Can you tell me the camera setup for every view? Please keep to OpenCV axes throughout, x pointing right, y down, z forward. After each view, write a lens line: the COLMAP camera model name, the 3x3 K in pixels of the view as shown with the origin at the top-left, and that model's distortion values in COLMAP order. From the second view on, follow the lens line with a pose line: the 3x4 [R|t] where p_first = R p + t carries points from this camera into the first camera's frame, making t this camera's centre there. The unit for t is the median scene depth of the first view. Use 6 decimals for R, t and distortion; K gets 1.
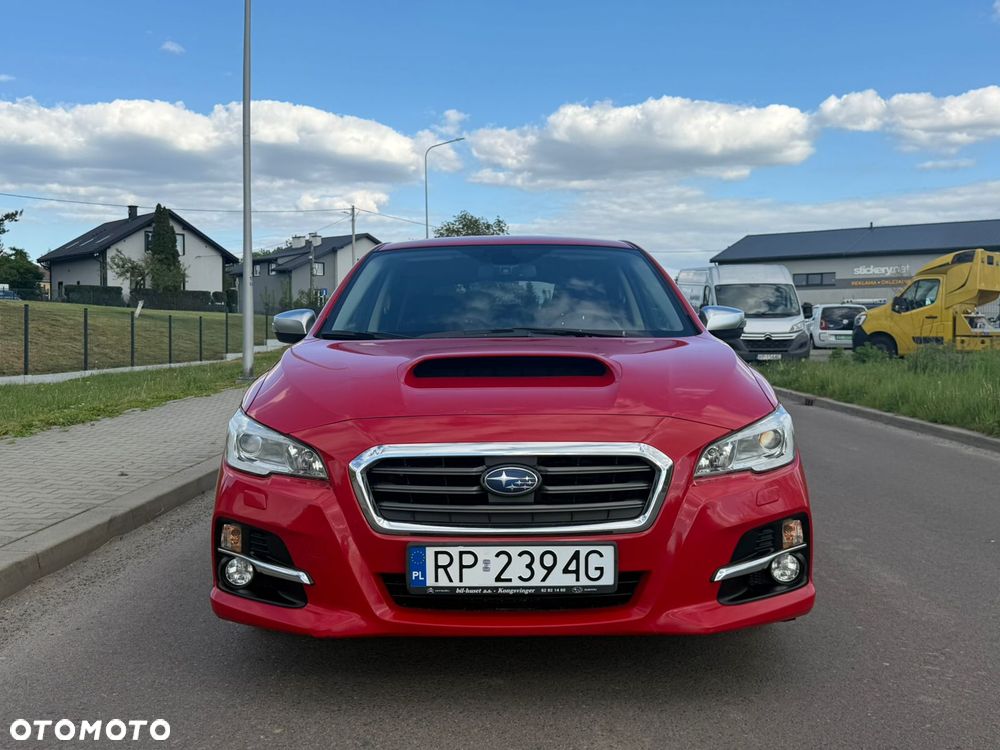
lens RADIAL K [[985.2, 0, 498.8], [0, 985.2, 378.7], [0, 0, 1]] dist [0.182875, -0.416625]
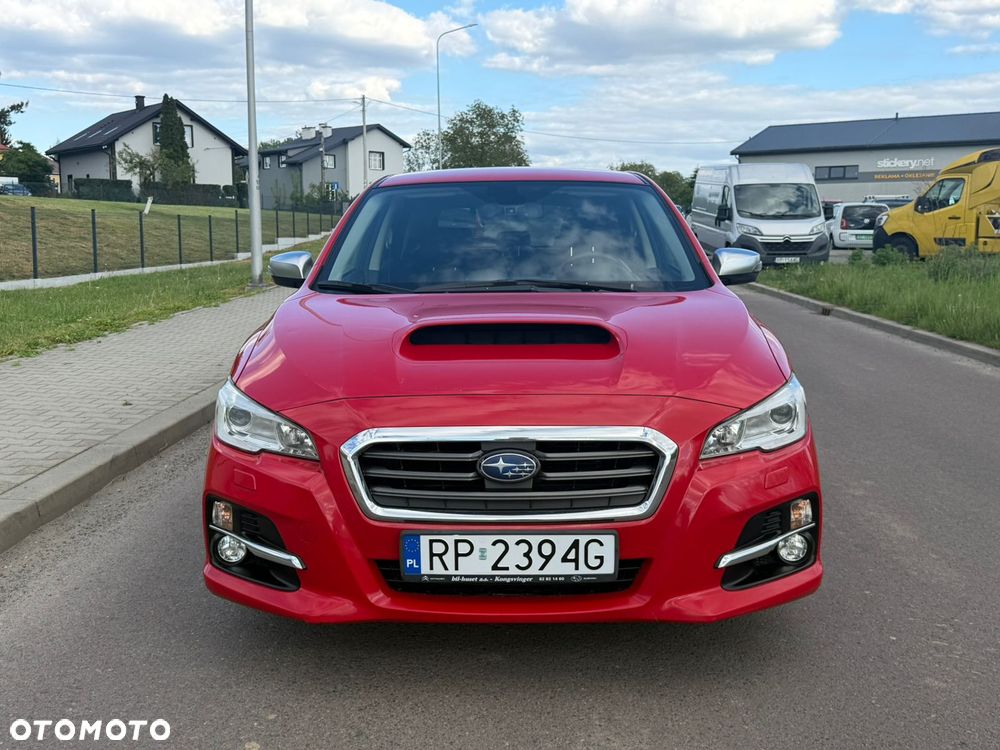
lens RADIAL K [[988.6, 0, 502.7], [0, 988.6, 374.7], [0, 0, 1]] dist [0.149437, -0.320722]
pose [[0.999937, 0.002106, -0.011026, 0.016448], [-0.000968, 0.994760, 0.102229, -0.080832], [0.011184, -0.102211, 0.994700, 0.049994]]
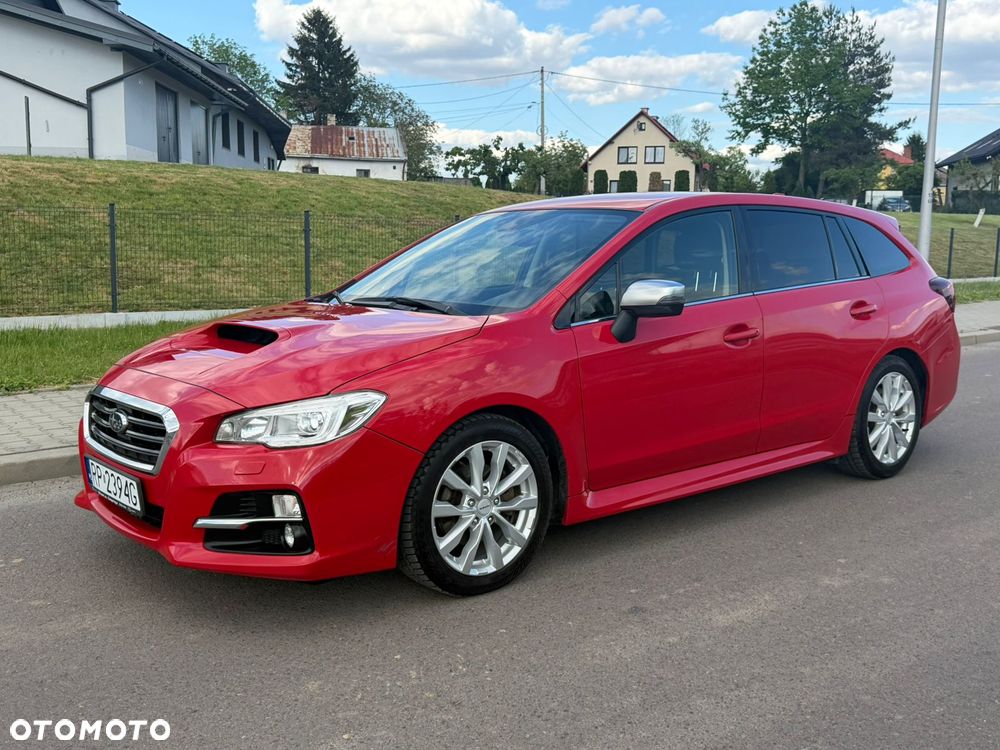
lens RADIAL K [[985.2, 0, 498.8], [0, 985.2, 378.7], [0, 0, 1]] dist [0.182875, -0.416625]
pose [[0.641784, 0.112338, -0.758613, 1.336923], [-0.039069, 0.992718, 0.113953, -0.129208], [0.765889, -0.043495, 0.641500, 0.496483]]
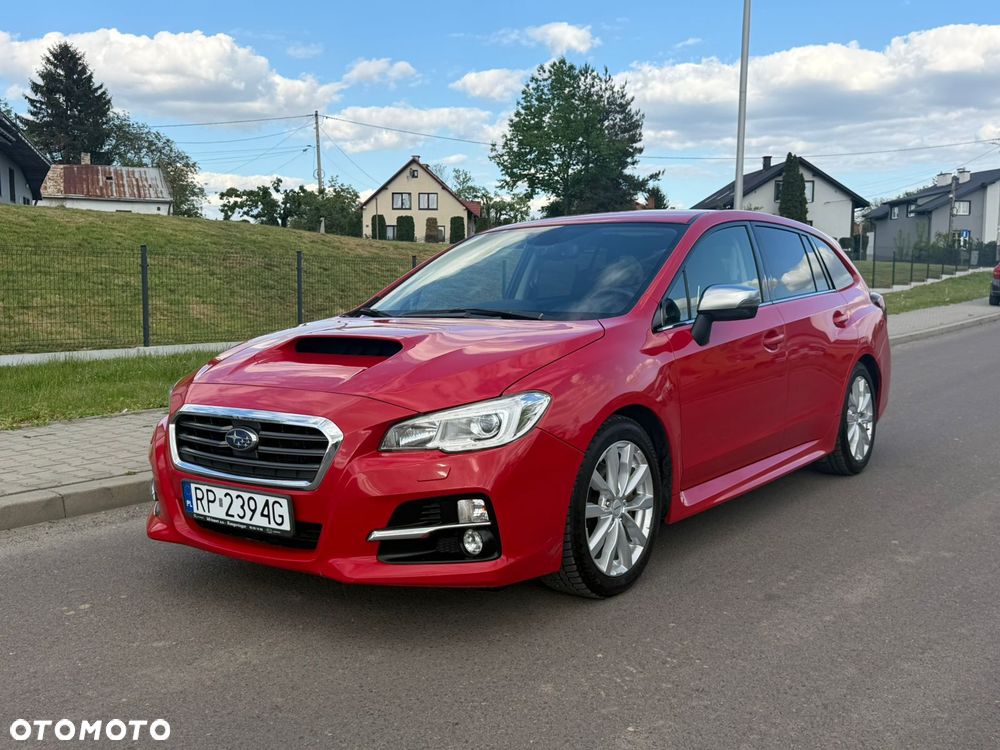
lens RADIAL K [[985.2, 0, 498.8], [0, 985.2, 378.7], [0, 0, 1]] dist [0.182875, -0.416625]
pose [[0.805679, 0.054395, -0.589849, 0.989731], [-0.022564, 0.997870, 0.061202, -0.058190], [0.591922, -0.036000, 0.805191, 0.161334]]
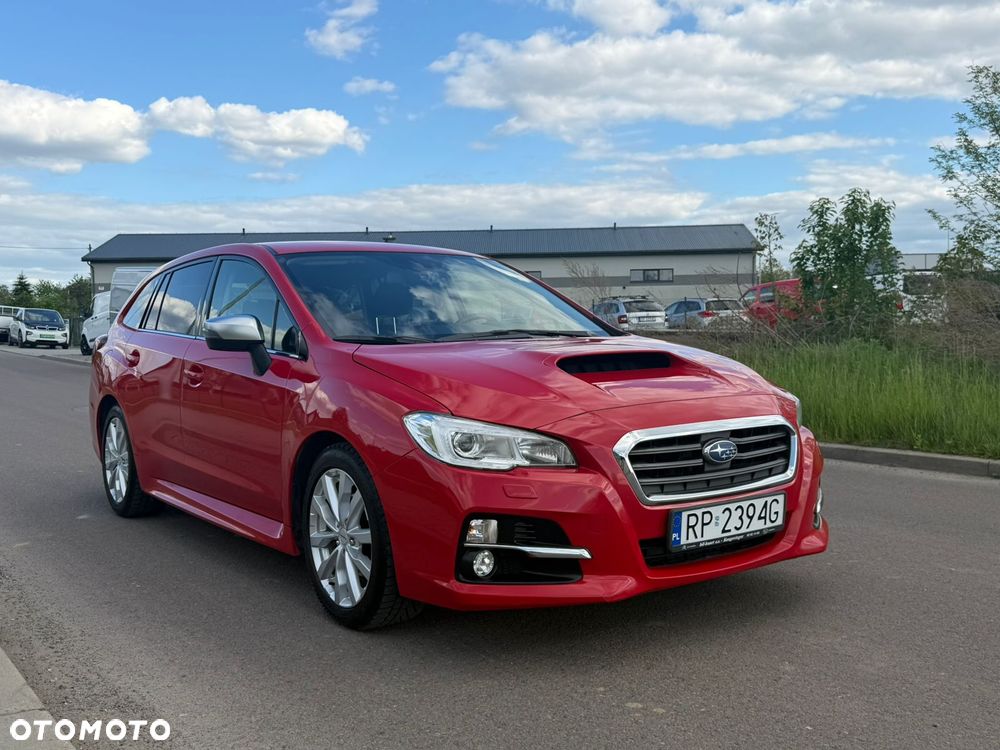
lens RADIAL K [[985.2, 0, 498.8], [0, 985.2, 378.7], [0, 0, 1]] dist [0.182875, -0.416625]
pose [[0.808939, -0.043324, 0.586294, -0.903278], [0.044482, 0.998933, 0.012442, -0.015374], [-0.586207, 0.016015, 0.810003, 0.145183]]
